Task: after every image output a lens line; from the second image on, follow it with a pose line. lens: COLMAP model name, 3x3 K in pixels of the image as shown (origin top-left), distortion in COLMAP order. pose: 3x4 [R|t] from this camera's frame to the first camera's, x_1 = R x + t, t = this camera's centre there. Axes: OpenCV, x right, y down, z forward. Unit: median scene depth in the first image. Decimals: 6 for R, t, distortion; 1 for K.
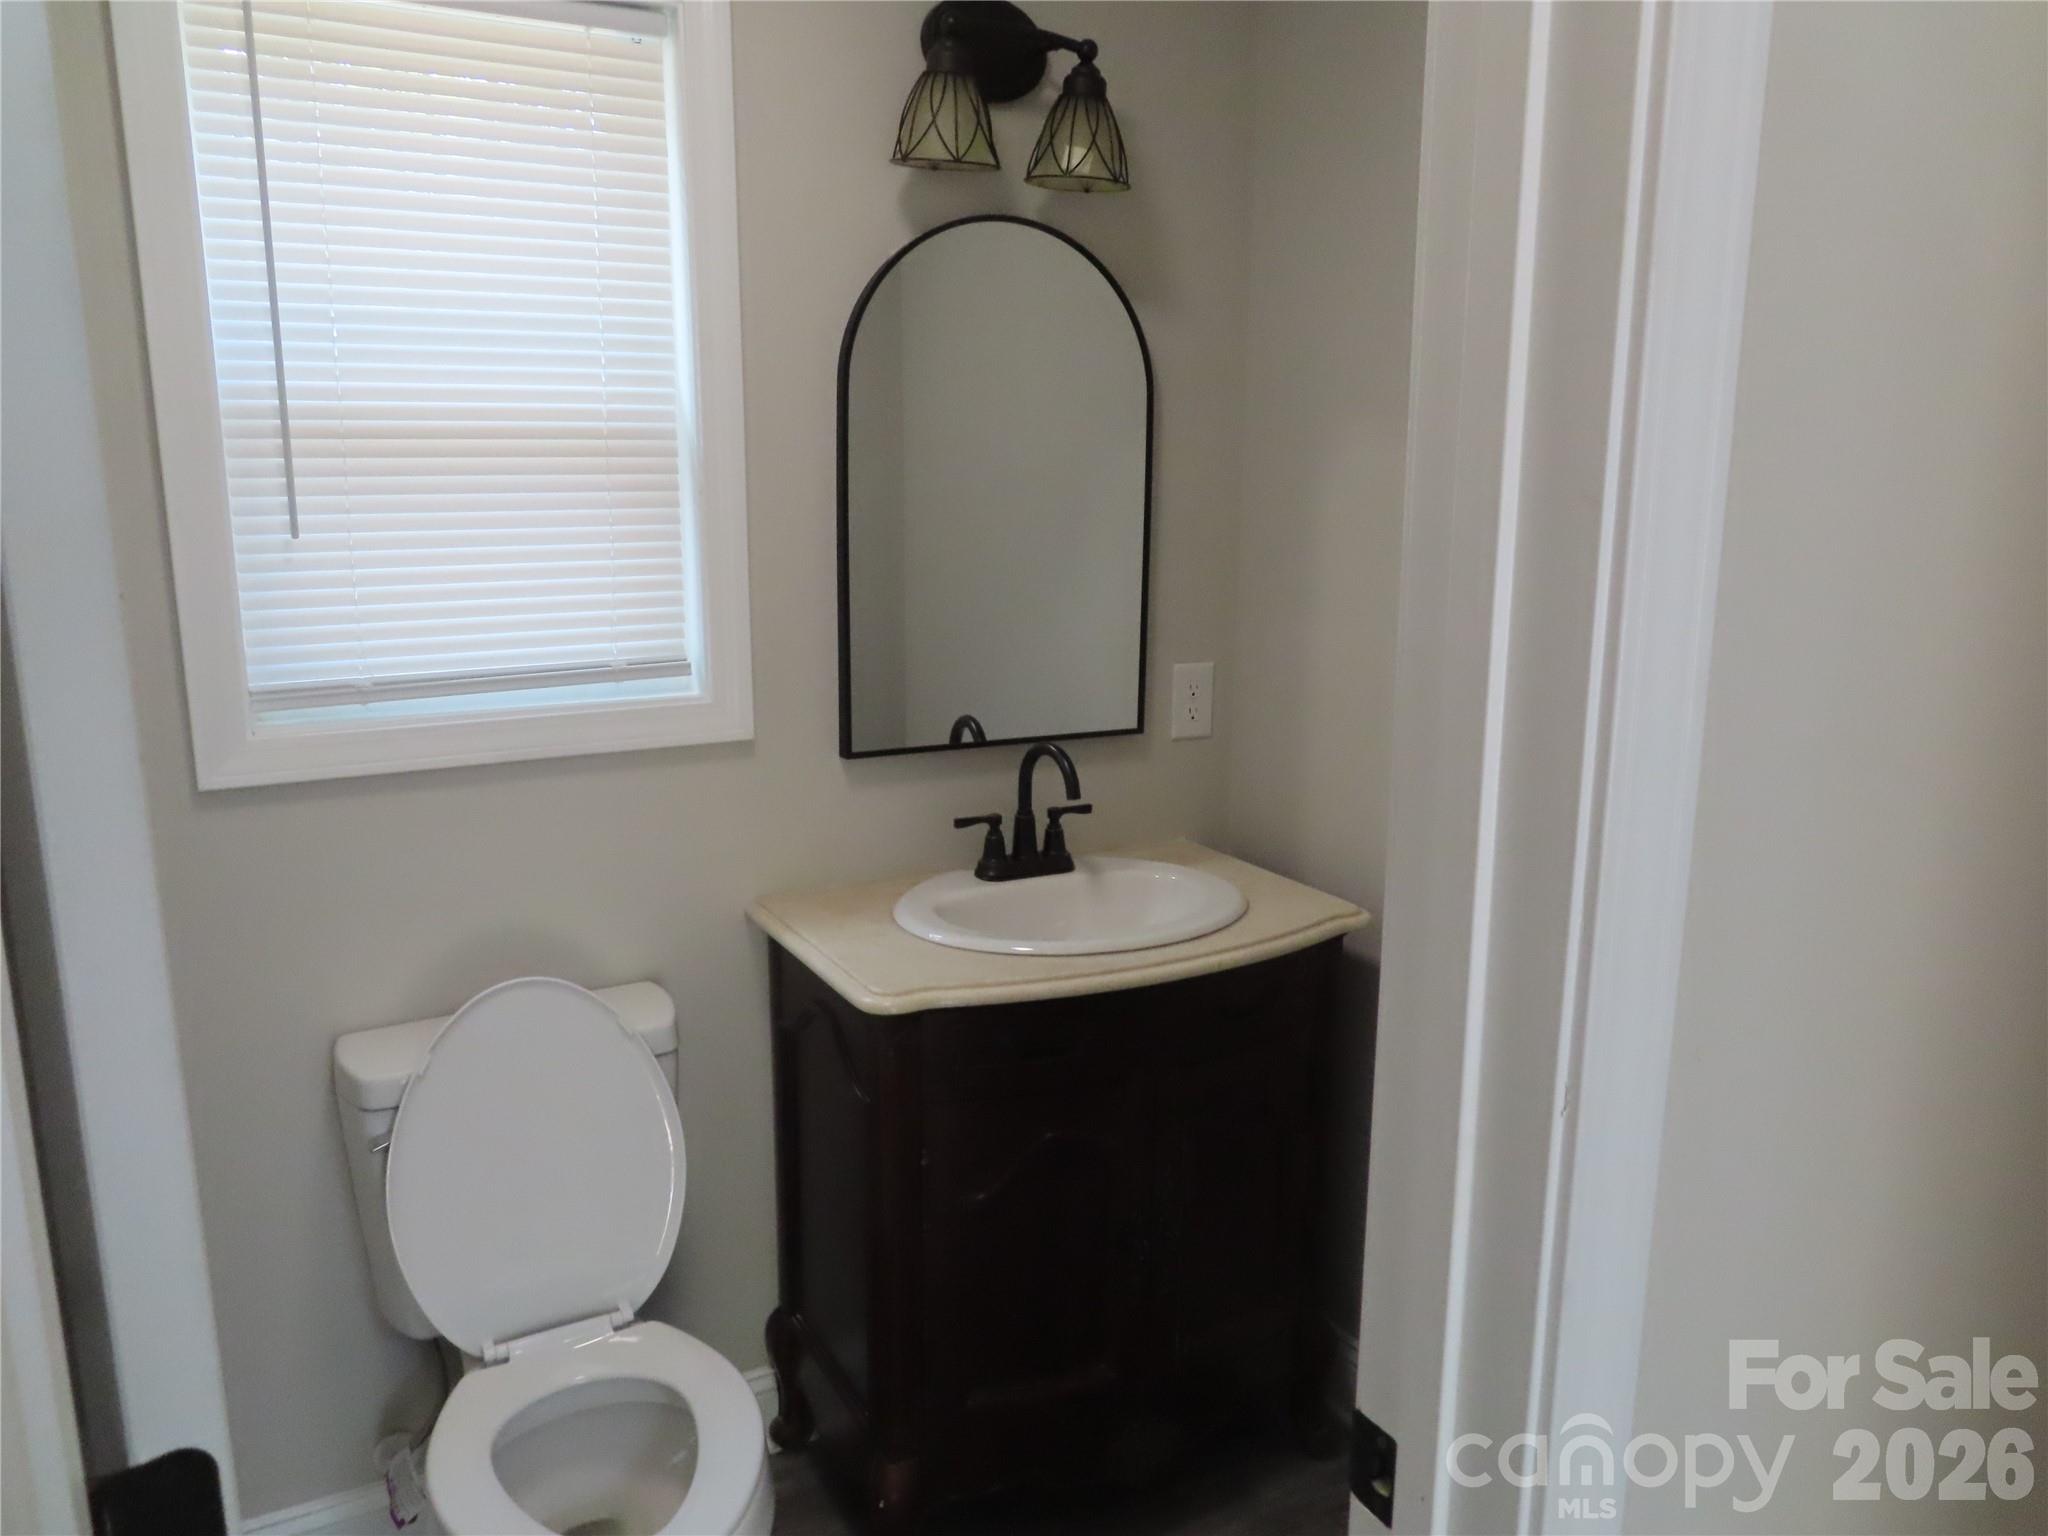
lens RADIAL K [[1455.2, 0, 1017.2], [0, 1455.2, 767.1], [0, 0, 1]] dist [-0.021076, 0.002944]
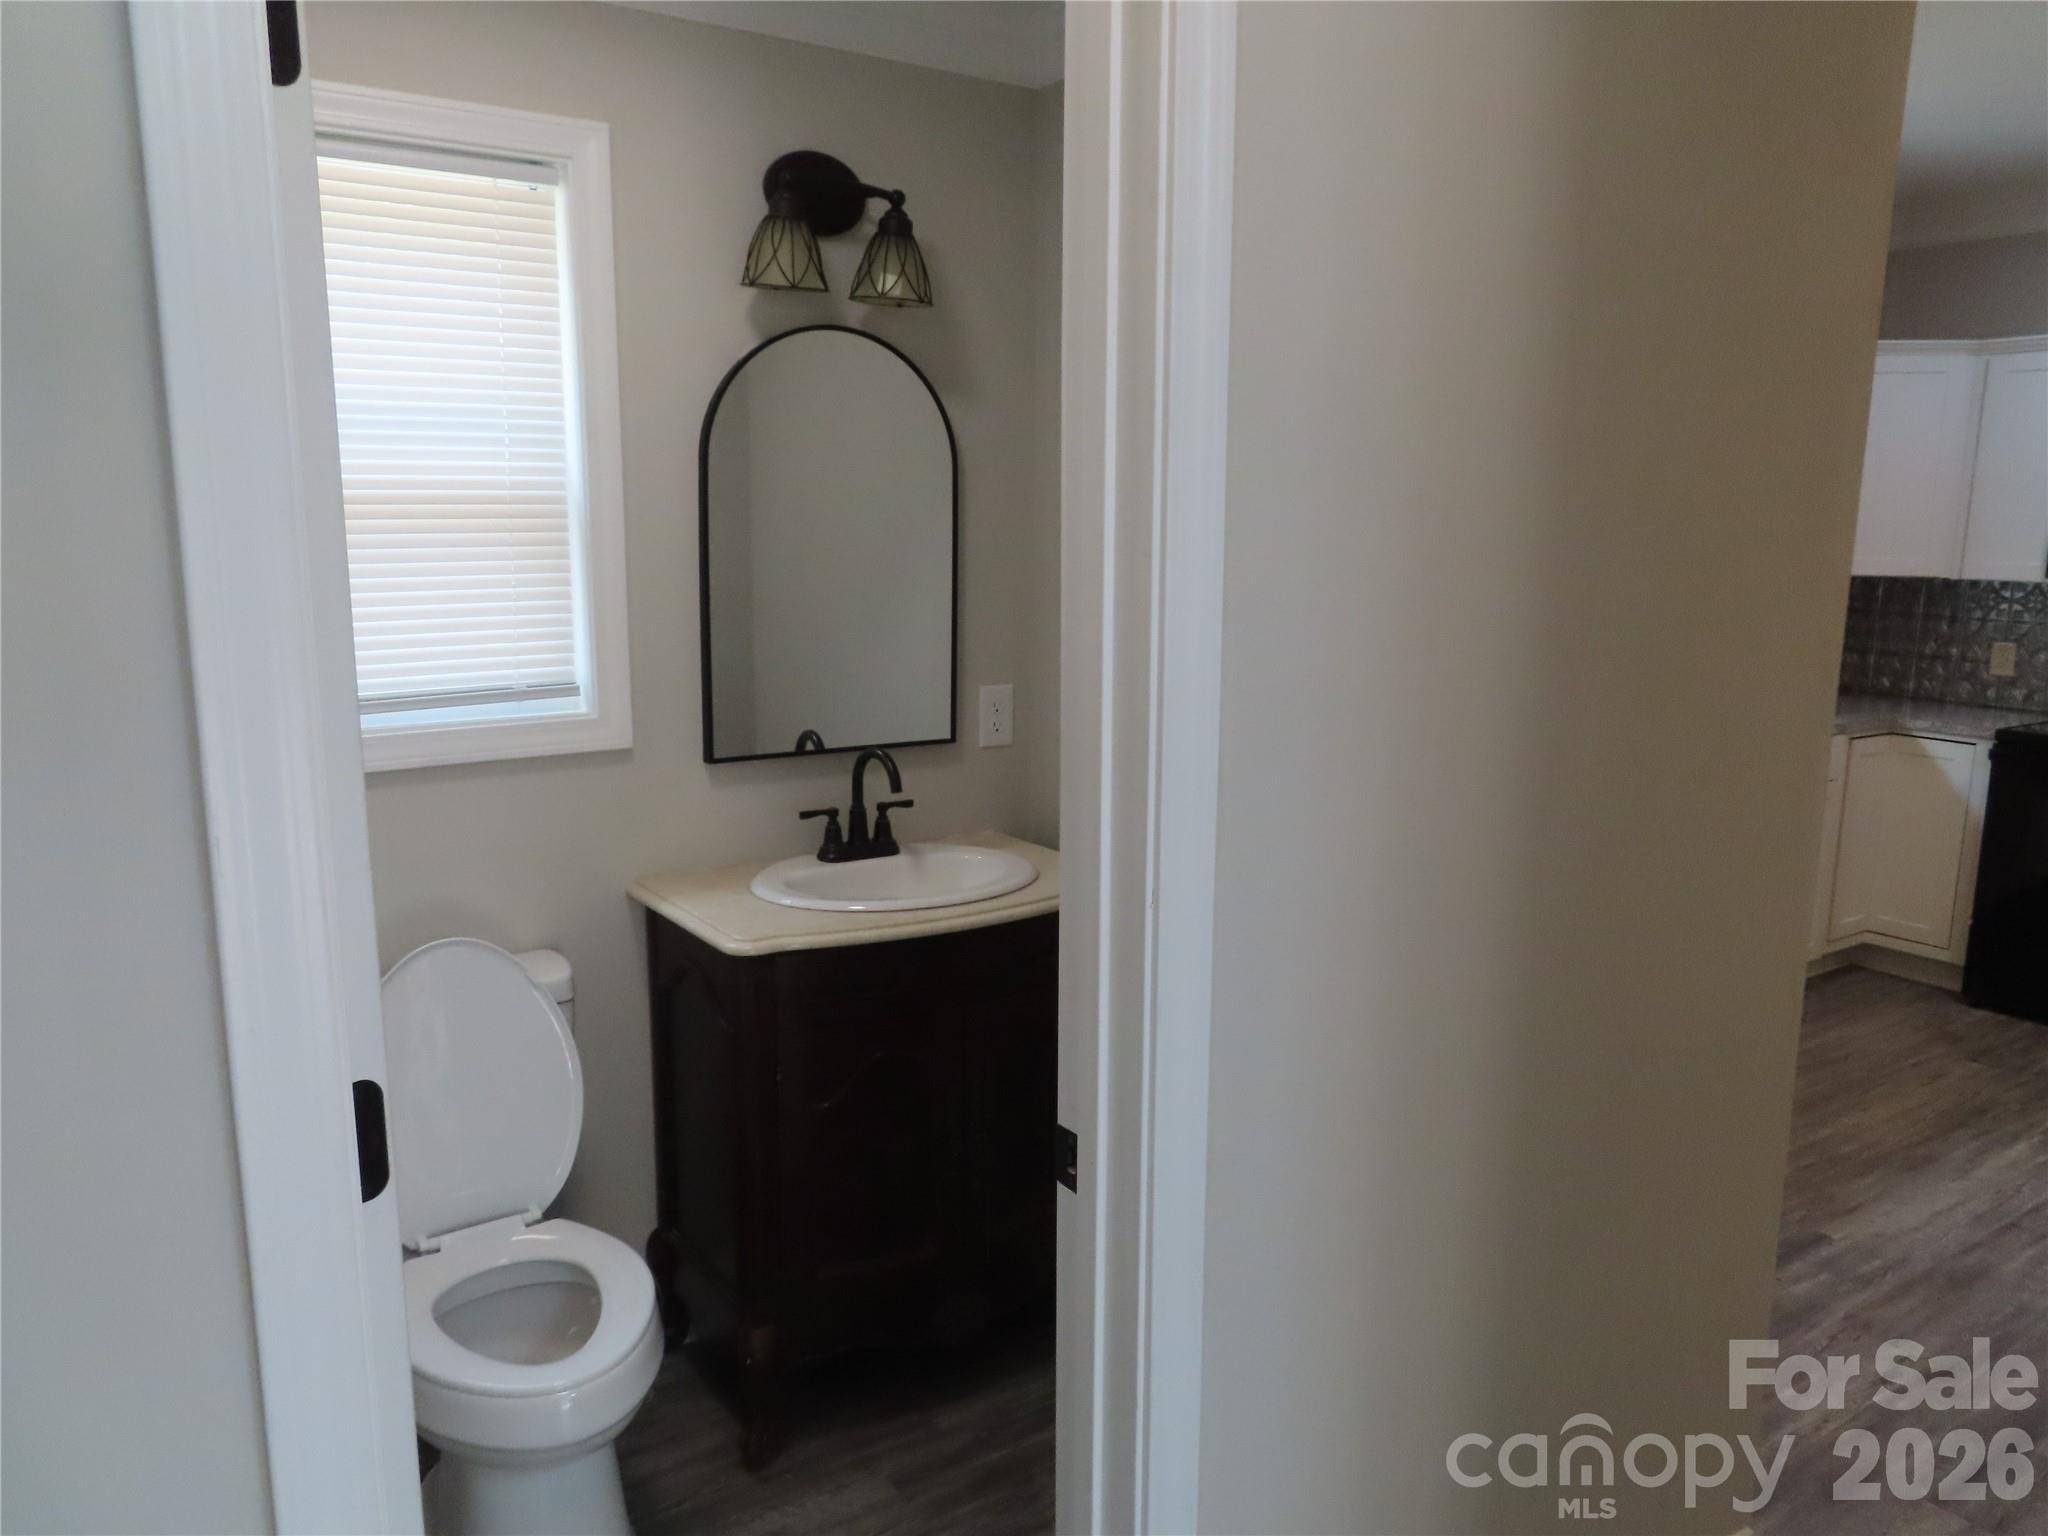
lens RADIAL K [[1455.2, 0, 1030.5], [0, 1455.2, 766.9], [0, 0, 1]] dist [-0.021076, 0.002944]
pose [[0.993521, -0.016502, 0.112445, 0.013973], [0.019986, 0.999352, -0.029930, 0.041537], [-0.111878, 0.031983, 0.993207, -0.258263]]
